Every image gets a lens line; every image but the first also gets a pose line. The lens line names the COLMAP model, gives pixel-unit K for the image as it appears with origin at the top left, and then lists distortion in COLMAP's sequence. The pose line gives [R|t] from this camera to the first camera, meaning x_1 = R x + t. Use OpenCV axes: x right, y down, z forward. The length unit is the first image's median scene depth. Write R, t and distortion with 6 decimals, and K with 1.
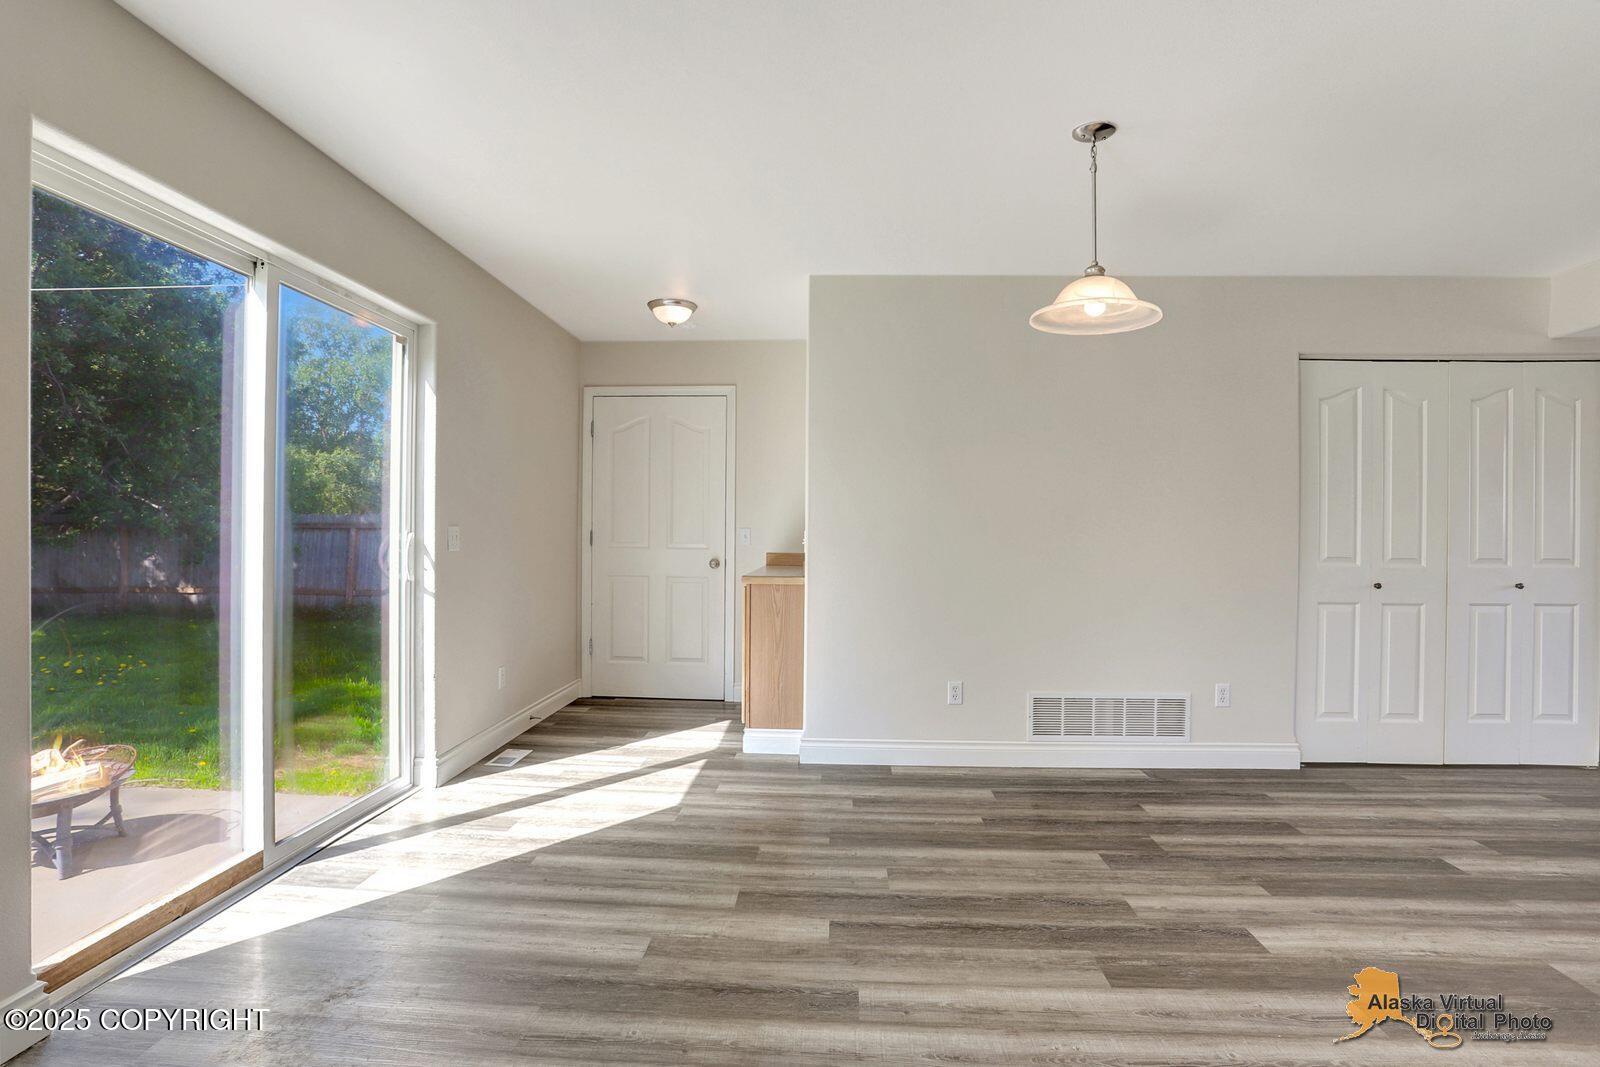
lens RADIAL K [[785.4, 0, 840.0], [0, 785.4, 534.1], [0, 0, 1]] dist [-0.076218, 0.042045]
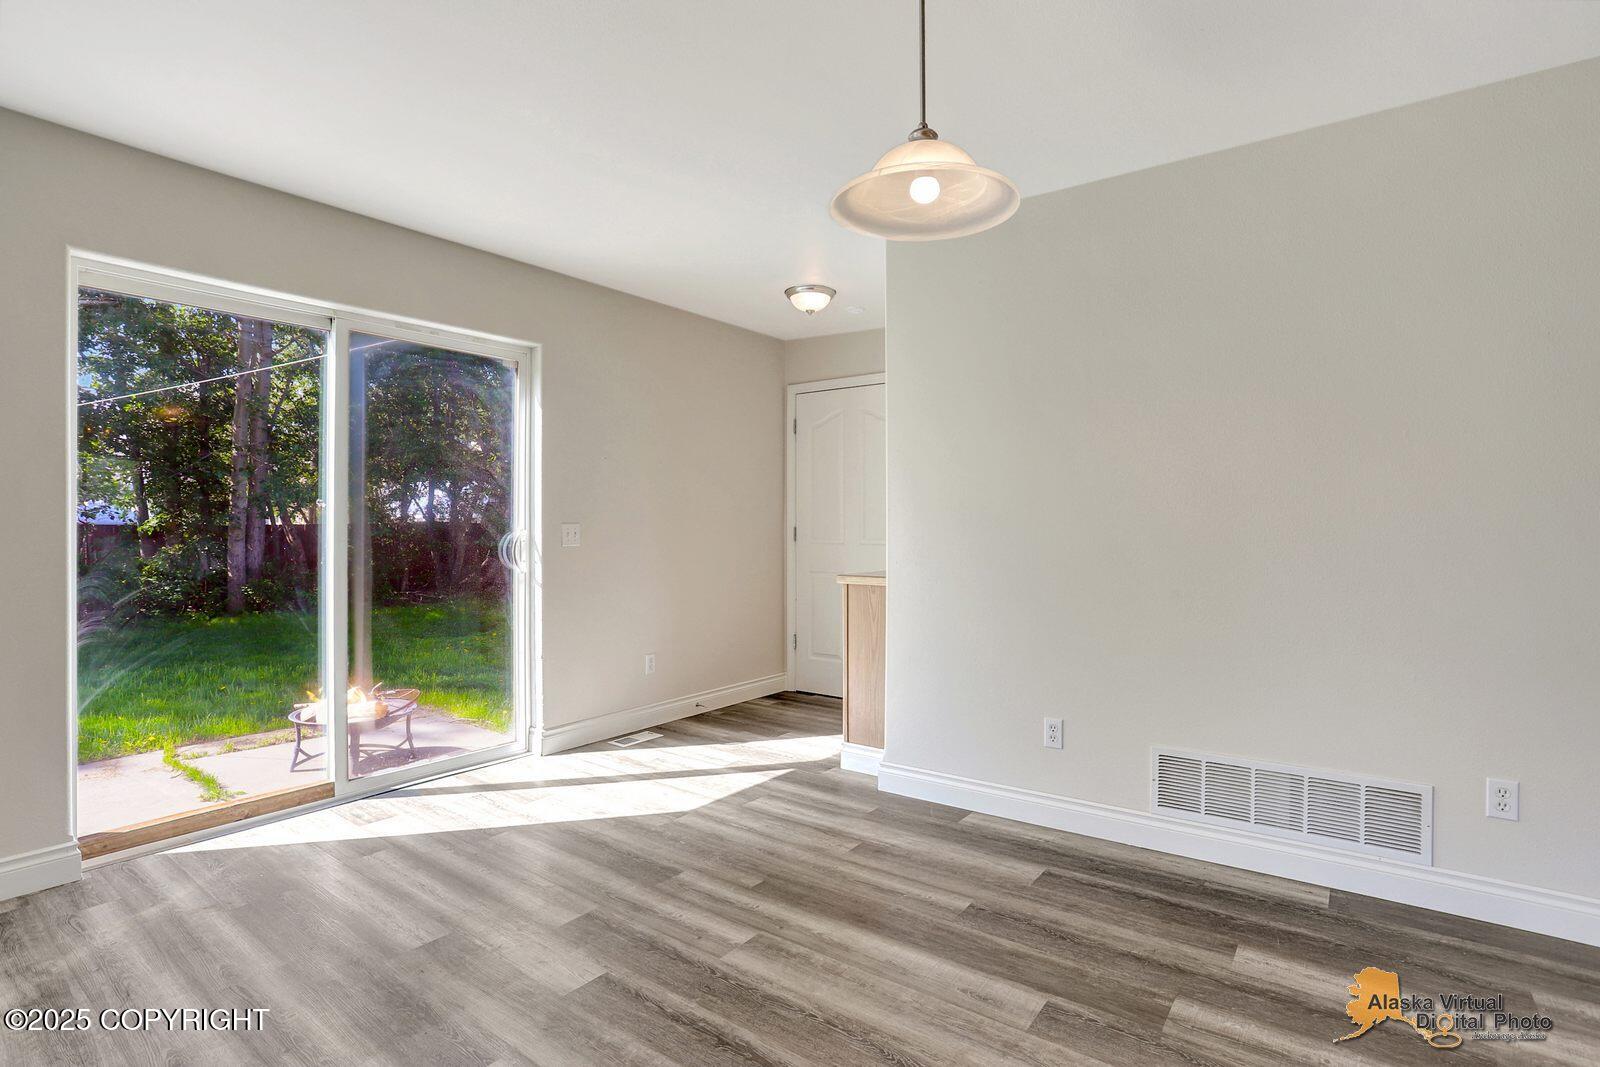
lens RADIAL K [[785.4, 0, 840.0], [0, 785.4, 534.1], [0, 0, 1]] dist [-0.076218, 0.042045]
pose [[0.833862, -0.004961, -0.551951, 0.443270], [0.007890, 0.999965, 0.002933, 0.003510], [0.551917, -0.006800, 0.833871, 0.277086]]
